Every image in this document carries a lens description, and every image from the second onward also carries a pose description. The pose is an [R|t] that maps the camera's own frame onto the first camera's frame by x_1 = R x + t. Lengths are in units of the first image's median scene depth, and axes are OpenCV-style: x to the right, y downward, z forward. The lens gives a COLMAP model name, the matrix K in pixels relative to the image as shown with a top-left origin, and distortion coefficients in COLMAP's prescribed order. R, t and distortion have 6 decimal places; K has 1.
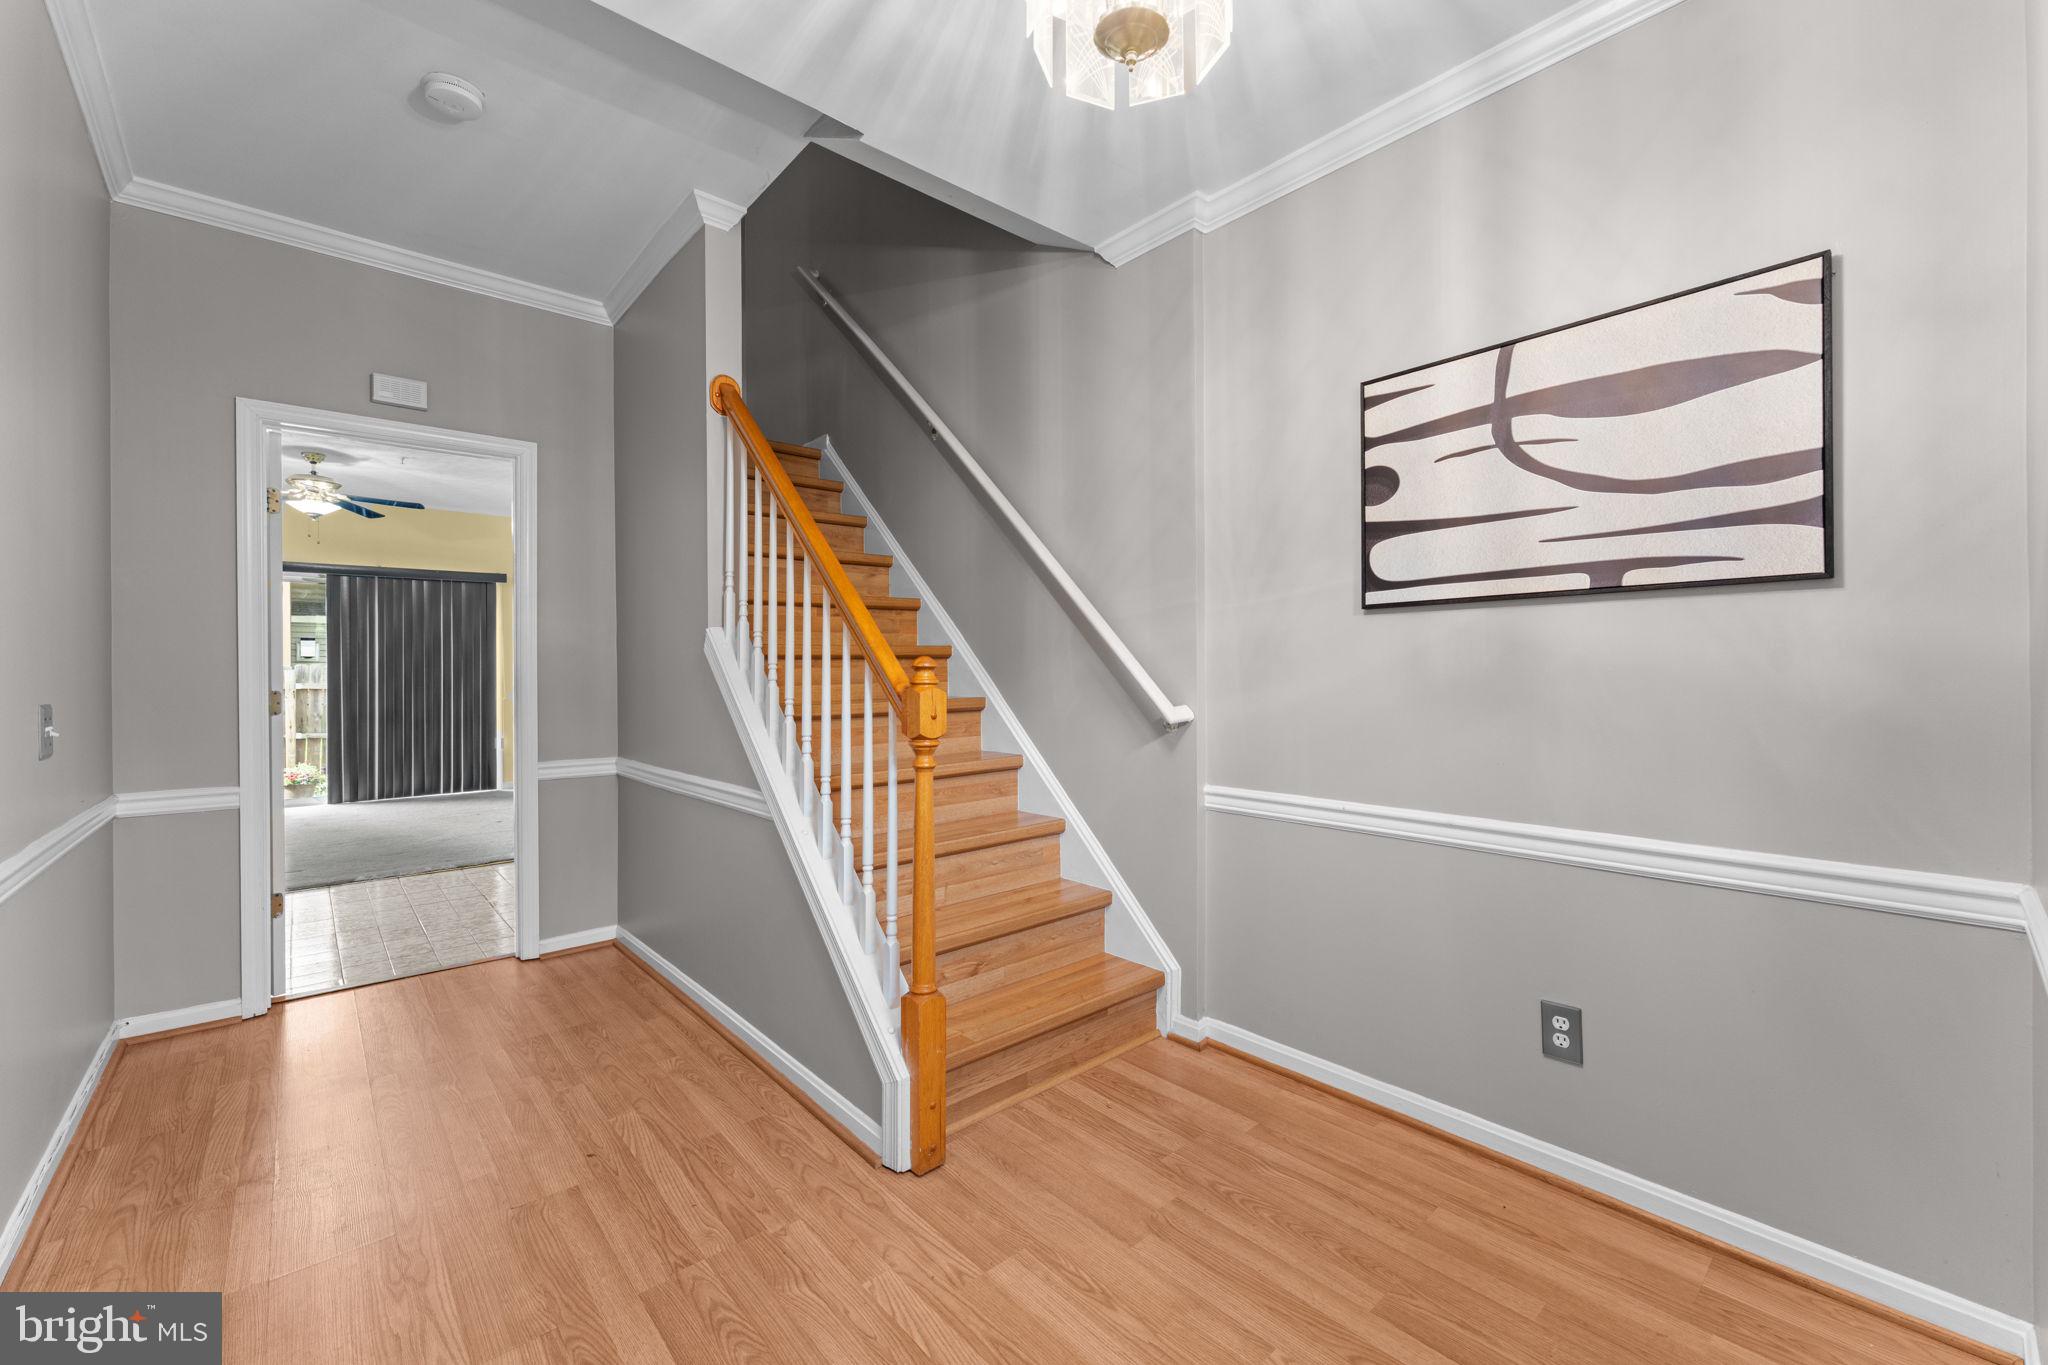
lens RADIAL K [[816.5, 0, 1029.7], [0, 816.5, 675.8], [0, 0, 1]] dist [0.001659, -0.000008]
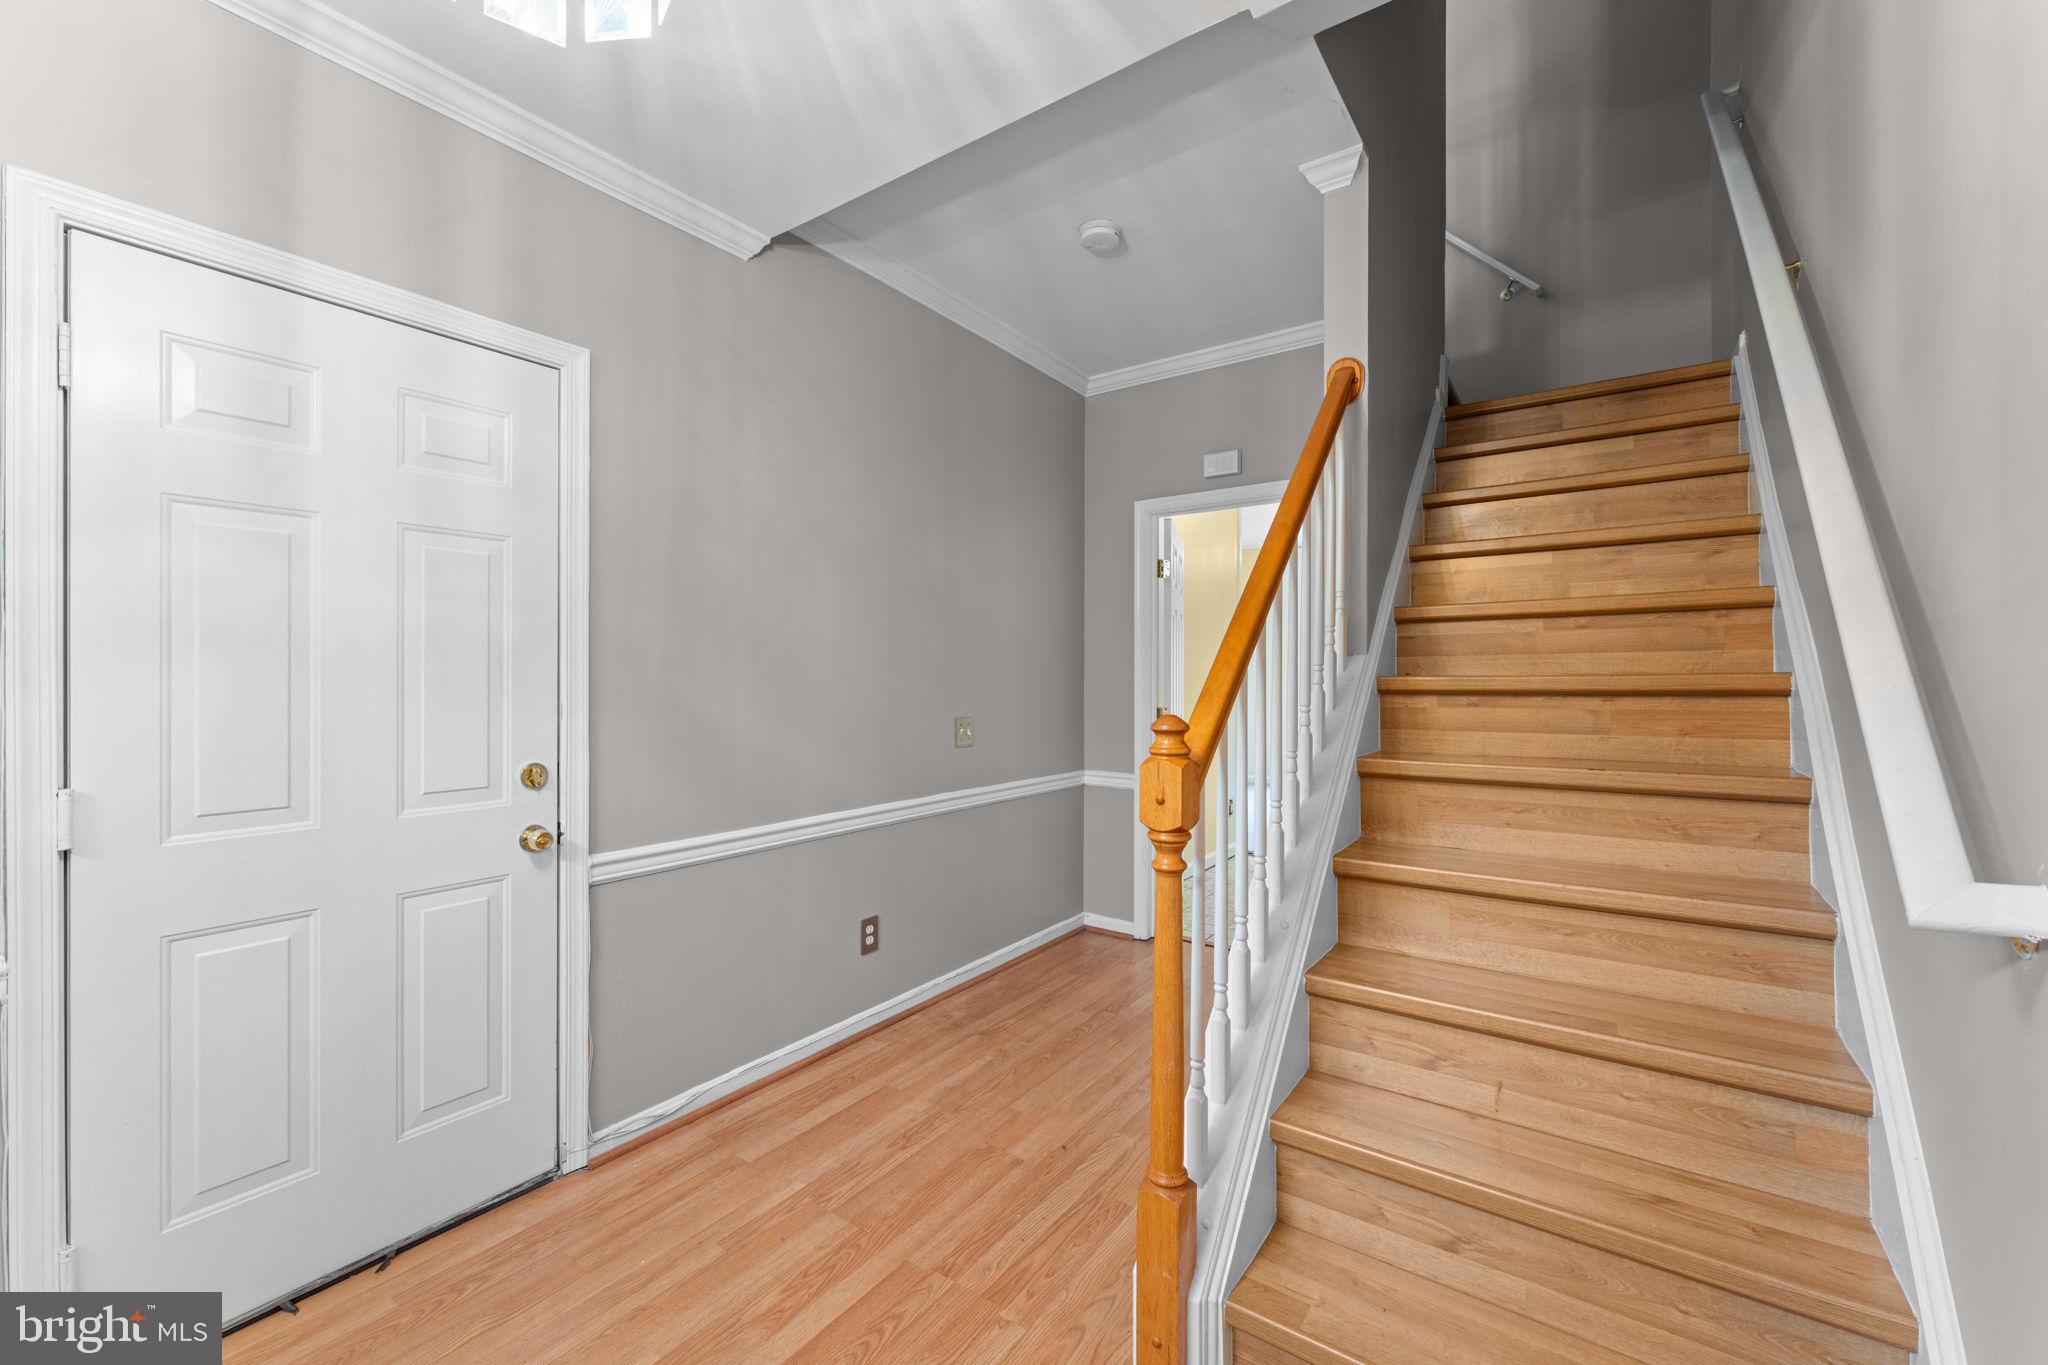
lens RADIAL K [[816.5, 0, 1031.0], [0, 816.5, 675.3], [0, 0, 1]] dist [0.001659, -0.000008]
pose [[0.232308, 0.005567, -0.972626, 0.412171], [-0.006310, 0.999971, 0.004216, -0.046446], [0.972622, 0.005158, 0.232336, 0.541793]]
